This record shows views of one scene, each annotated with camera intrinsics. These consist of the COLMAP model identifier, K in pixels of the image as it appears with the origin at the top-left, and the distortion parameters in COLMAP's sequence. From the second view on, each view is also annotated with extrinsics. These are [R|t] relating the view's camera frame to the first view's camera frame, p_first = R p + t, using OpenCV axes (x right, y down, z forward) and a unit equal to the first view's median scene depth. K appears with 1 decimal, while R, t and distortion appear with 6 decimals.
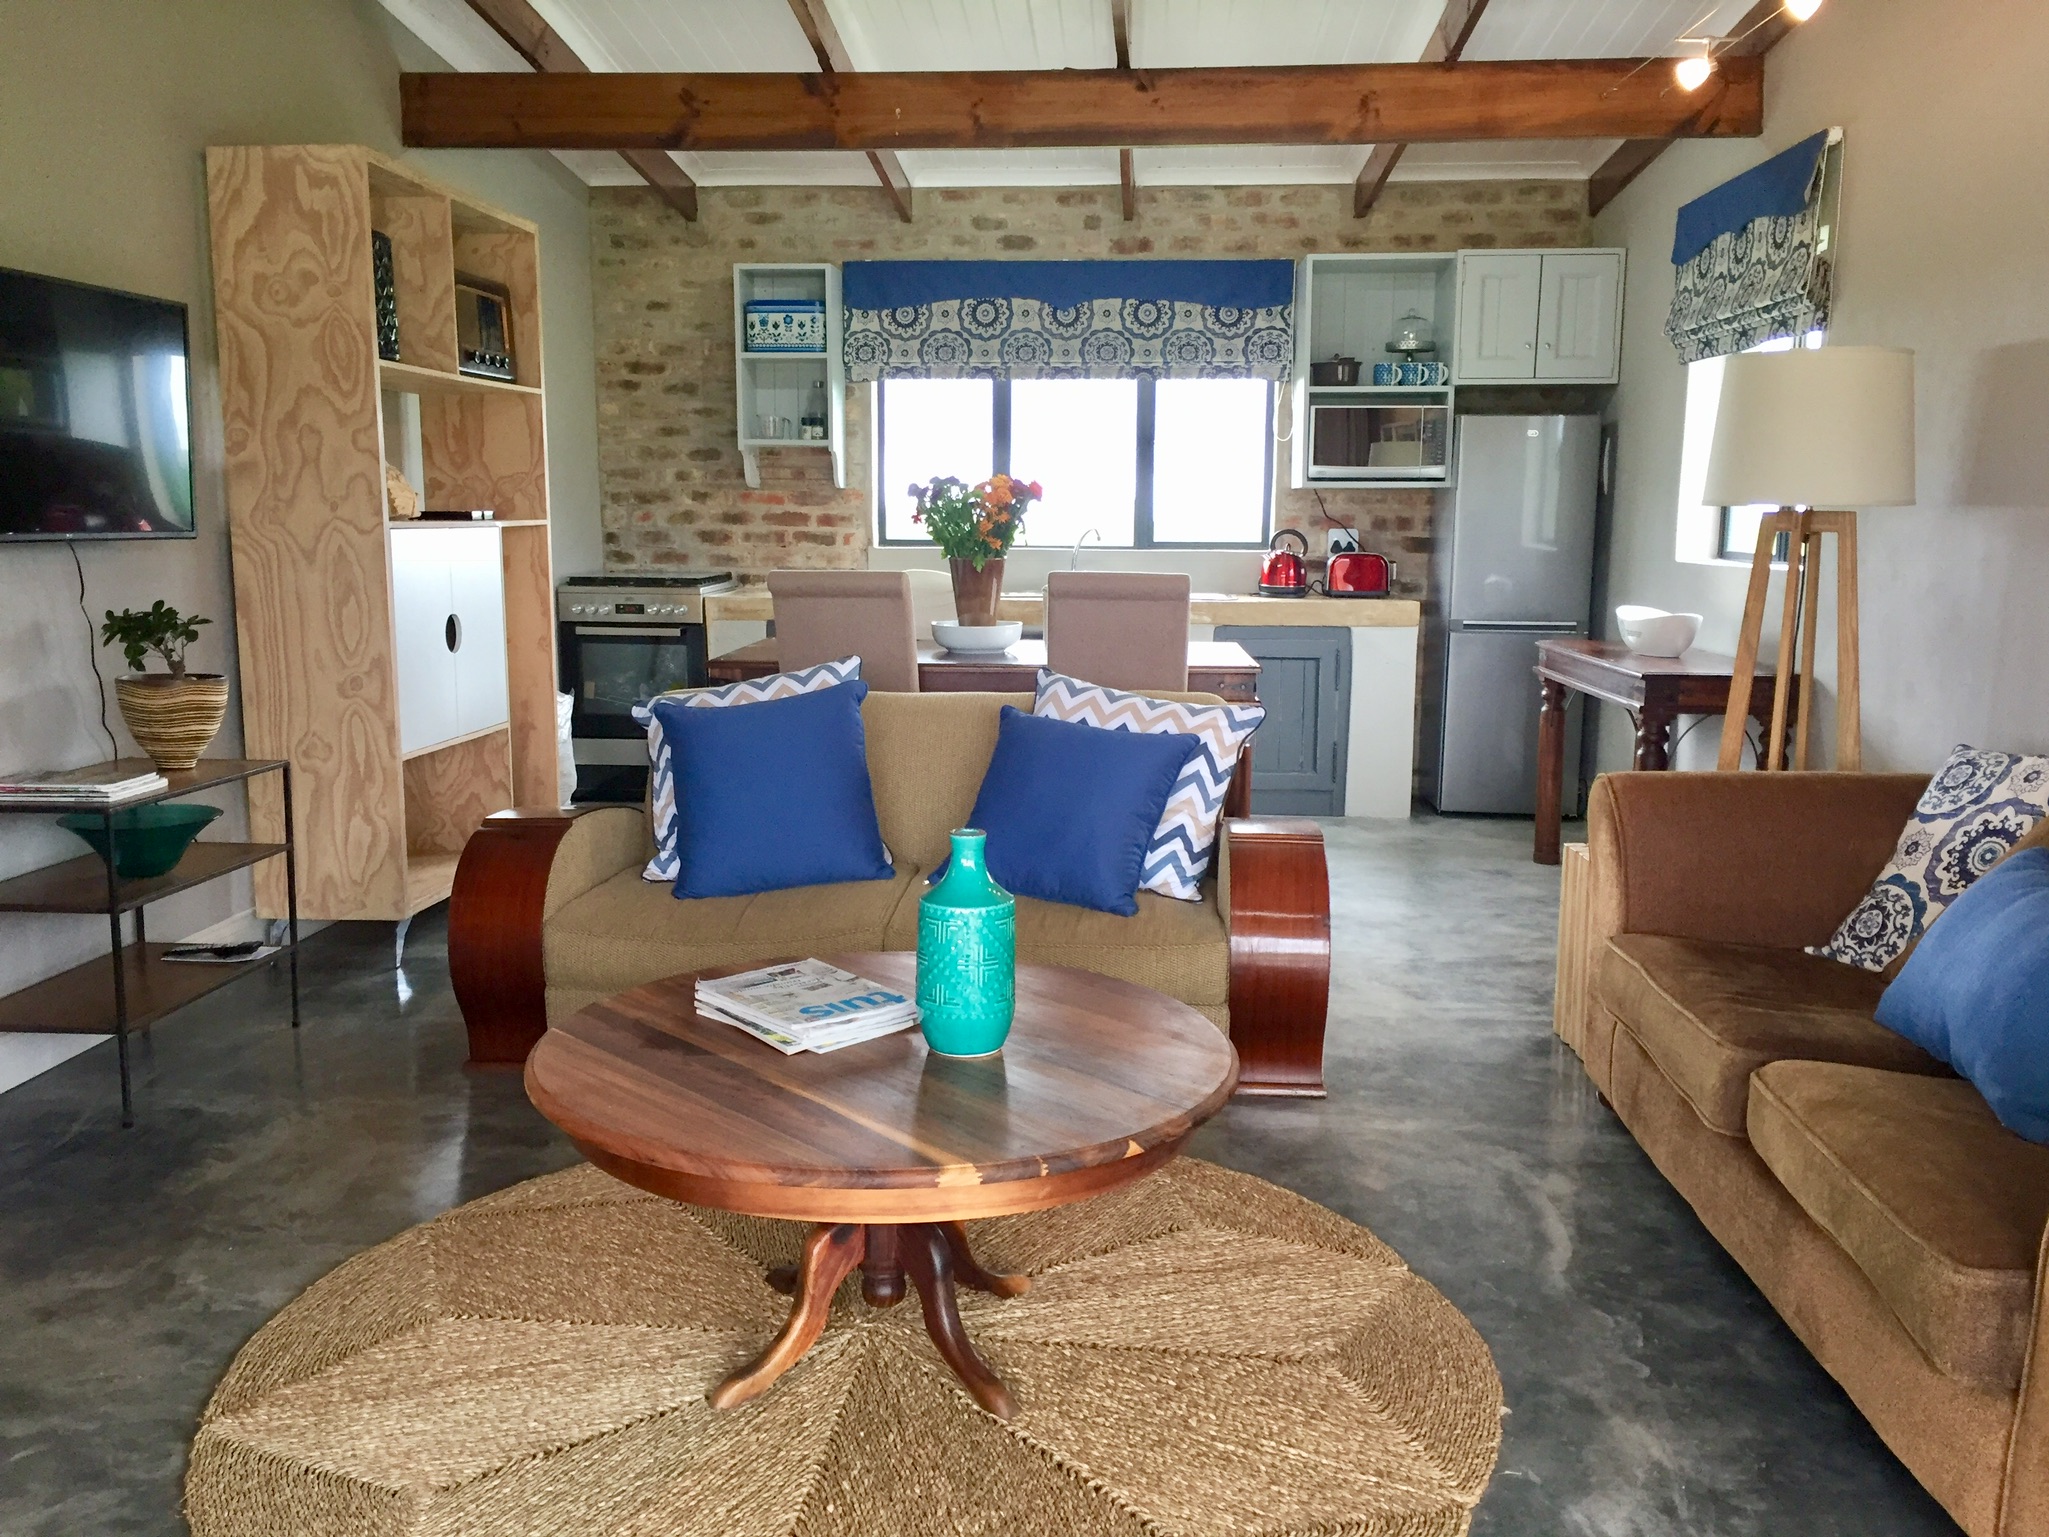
lens RADIAL K [[1764.6, 0, 1027.9], [0, 1764.6, 760.6], [0, 0, 1]] dist [0.106026, -0.148230]
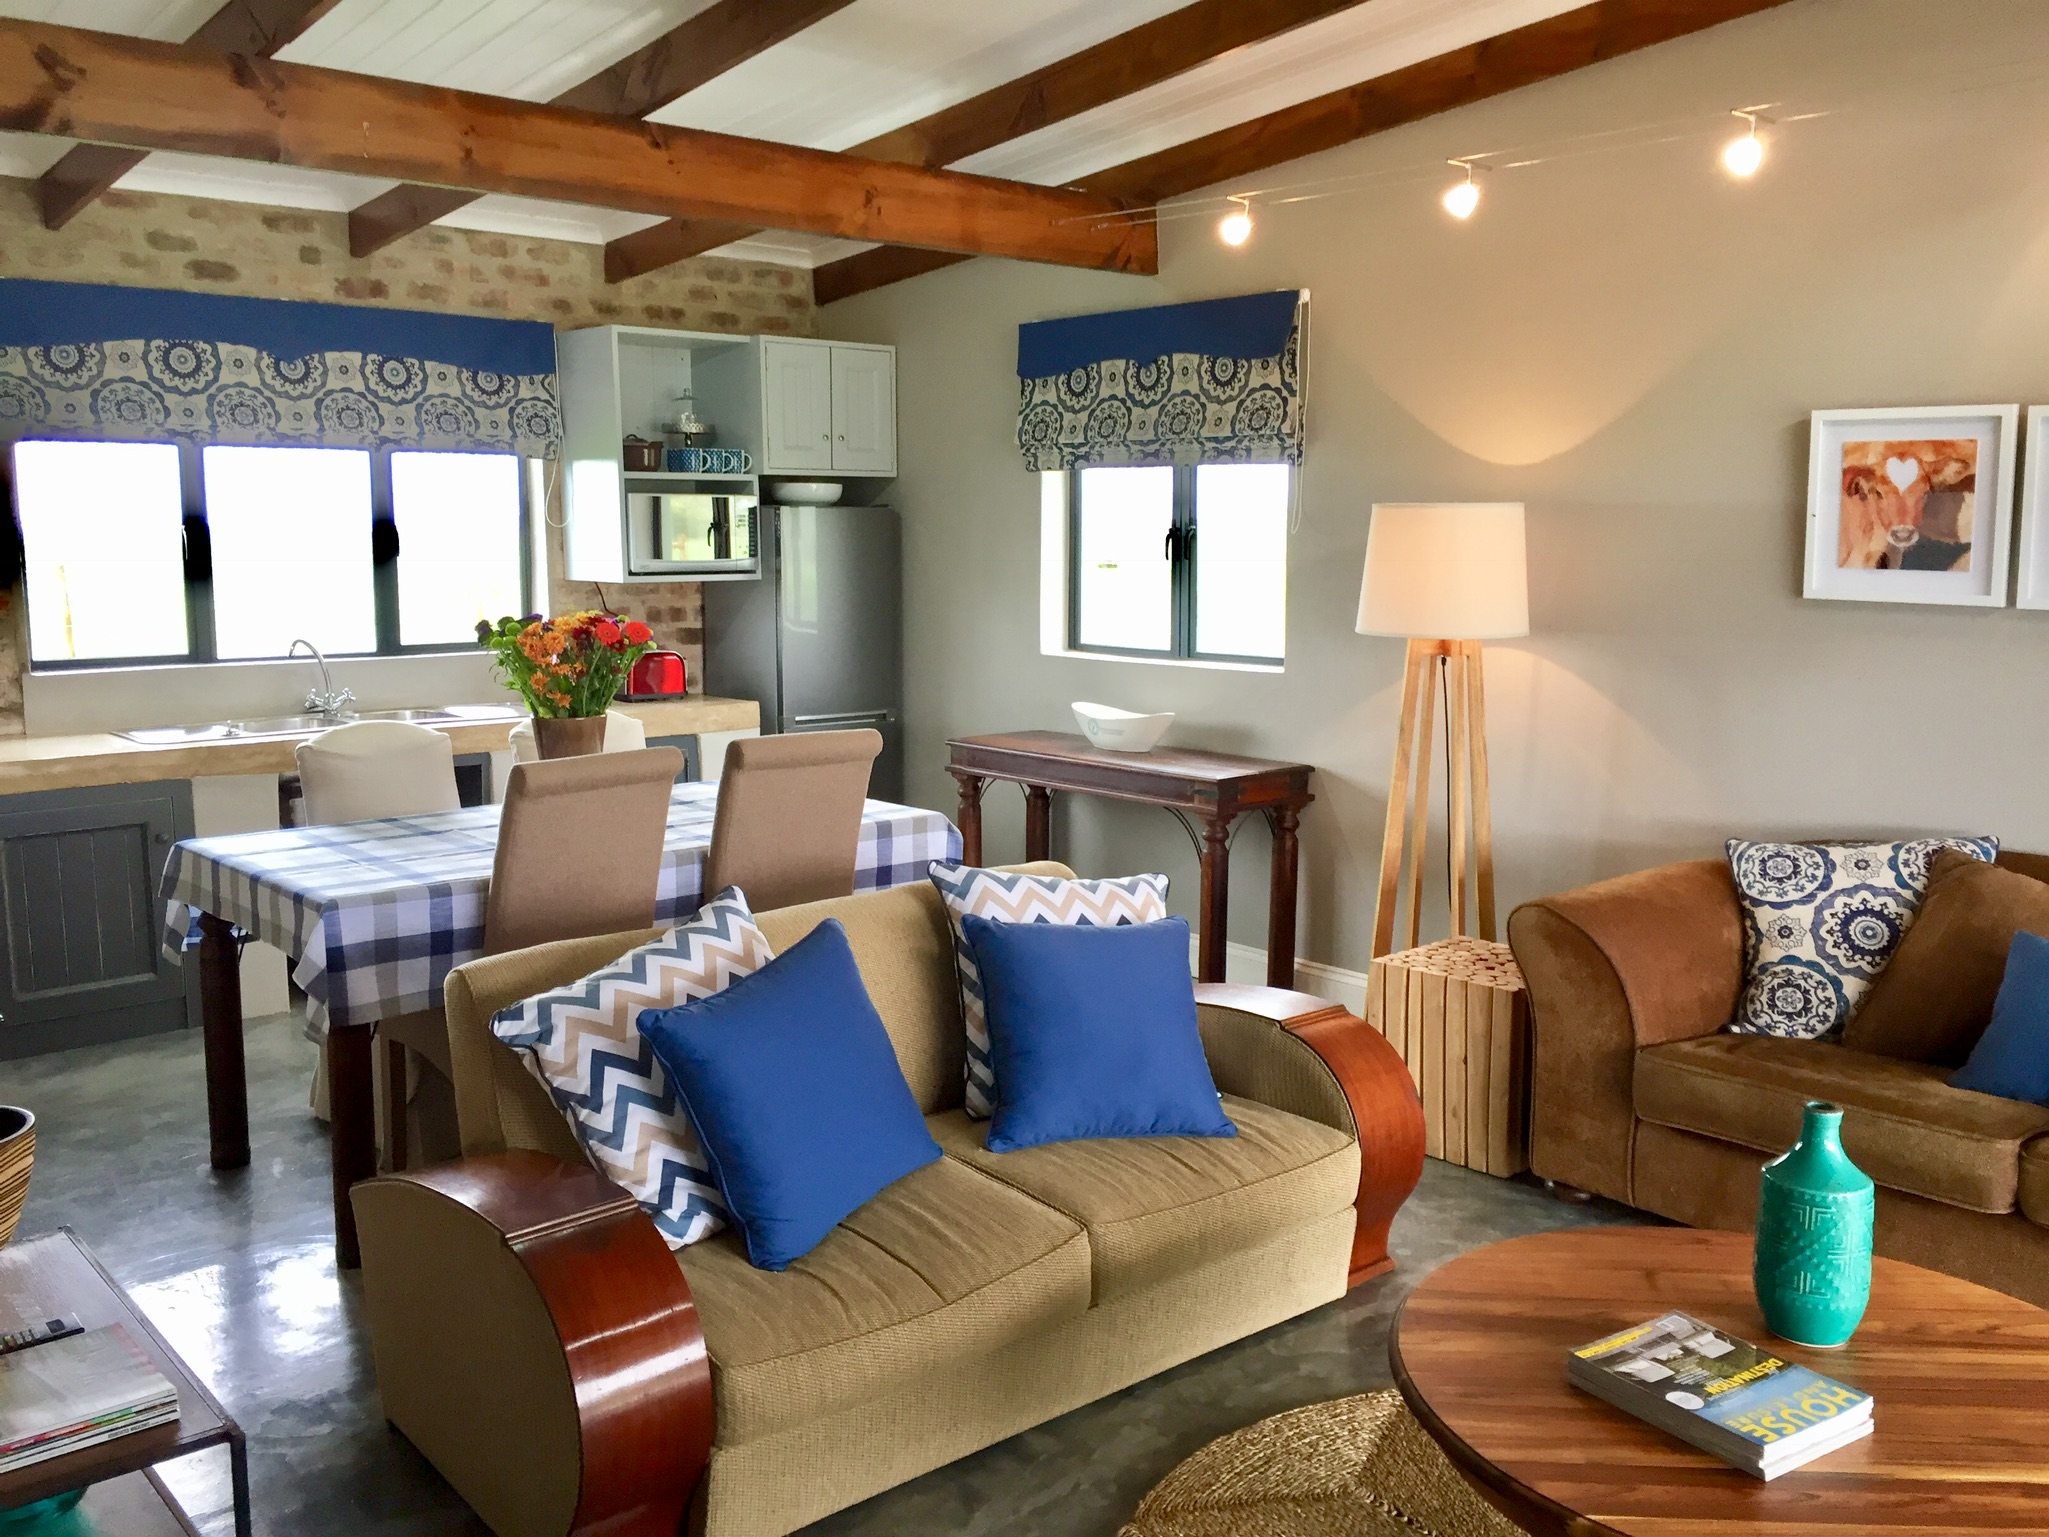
lens RADIAL K [[1764.6, 0, 1027.9], [0, 1764.6, 760.6], [0, 0, 1]] dist [0.106026, -0.148230]
pose [[0.707571, -0.101603, 0.699300, -0.322667], [0.103721, 0.993824, 0.039448, -0.076008], [-0.698989, 0.044620, 0.713739, 0.212837]]
